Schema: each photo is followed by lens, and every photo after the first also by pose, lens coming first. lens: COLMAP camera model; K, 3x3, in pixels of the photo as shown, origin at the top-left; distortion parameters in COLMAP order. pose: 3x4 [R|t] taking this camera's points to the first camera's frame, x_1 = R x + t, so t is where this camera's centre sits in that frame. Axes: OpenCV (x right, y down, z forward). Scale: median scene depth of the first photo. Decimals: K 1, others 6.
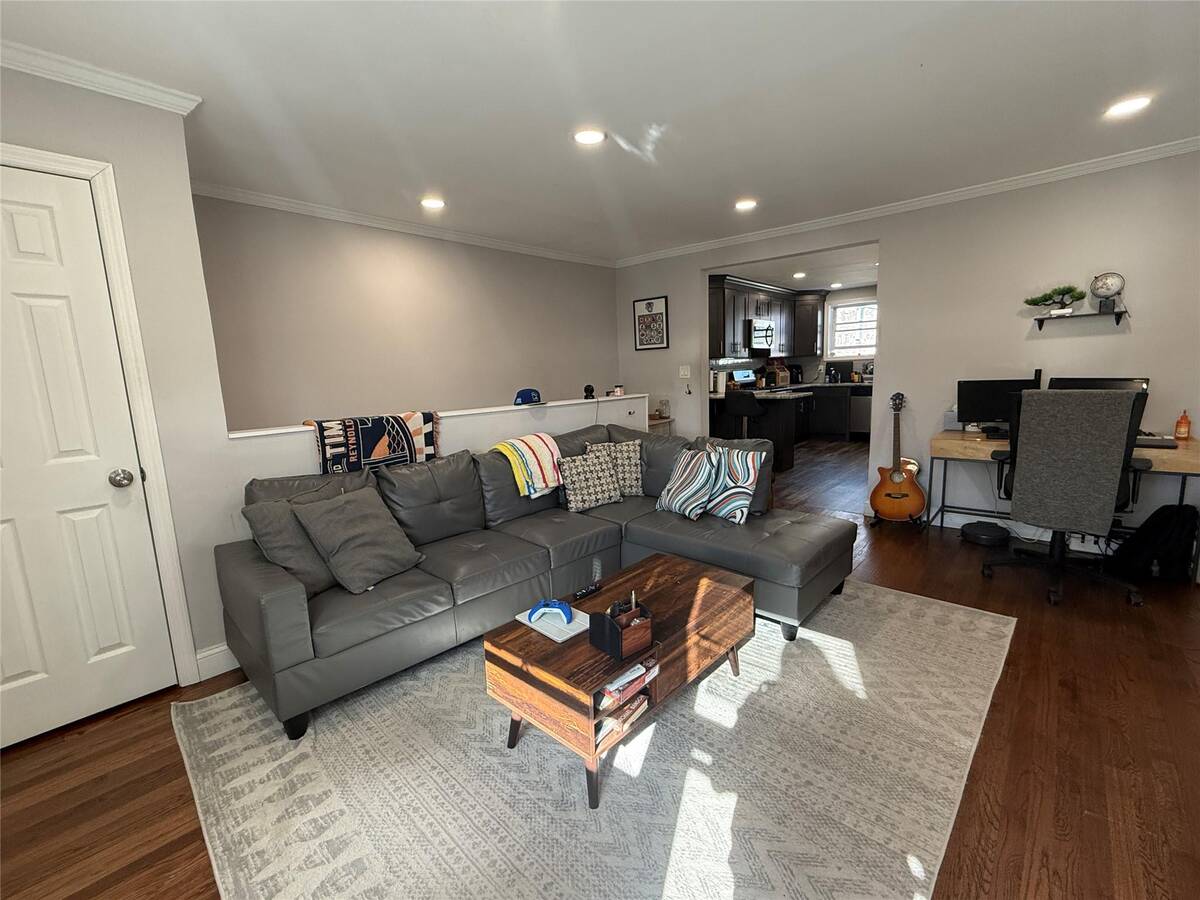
lens RADIAL K [[516.3, 0, 600.9], [0, 516.3, 450.7], [0, 0, 1]] dist [0.001267, 0.000055]
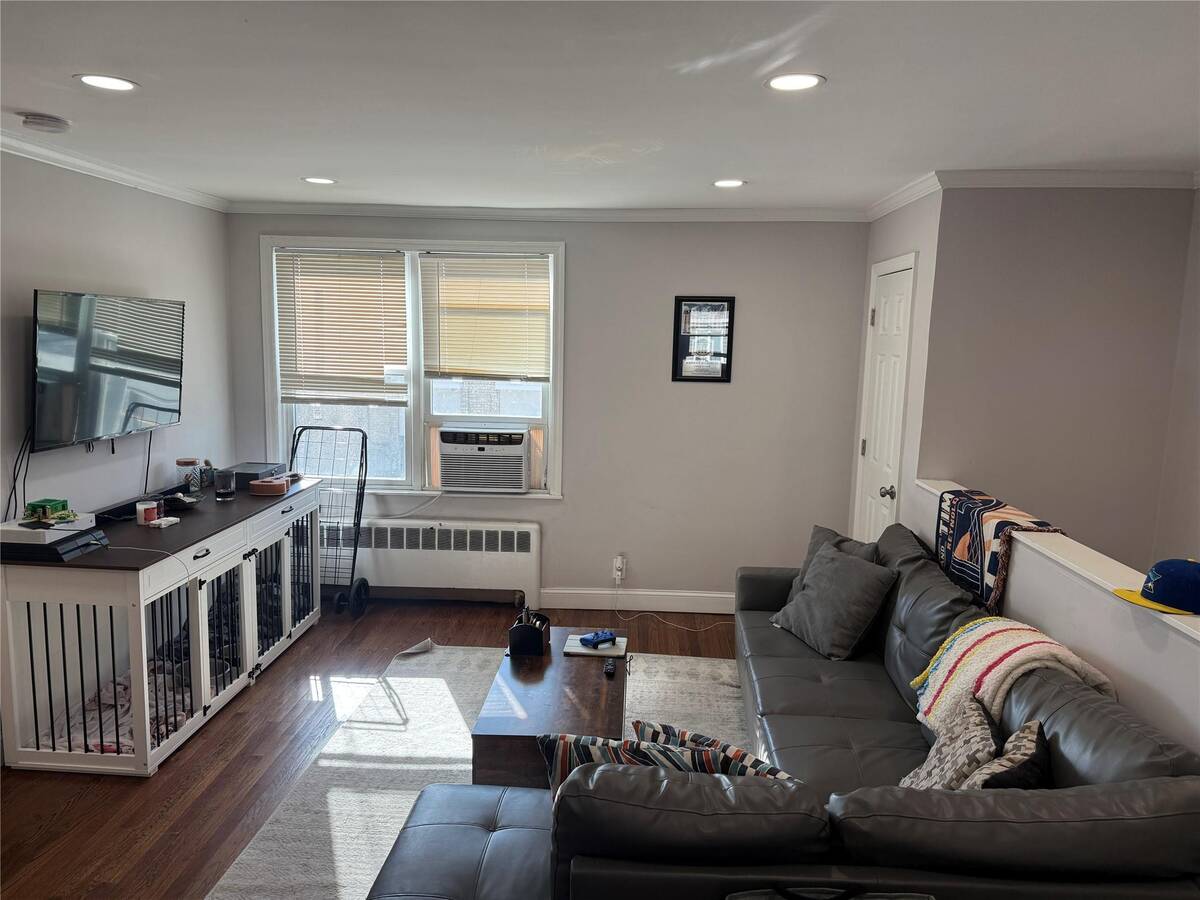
lens RADIAL K [[854.8, 0, 603.7], [0, 854.8, 449.8], [0, 0, 1]] dist [-0.000156, -0.000021]
pose [[-0.777924, 0.095266, -0.621094, 0.765684], [-0.099657, 0.957224, 0.271644, -0.448462], [0.620405, 0.273215, -0.735154, 1.670512]]
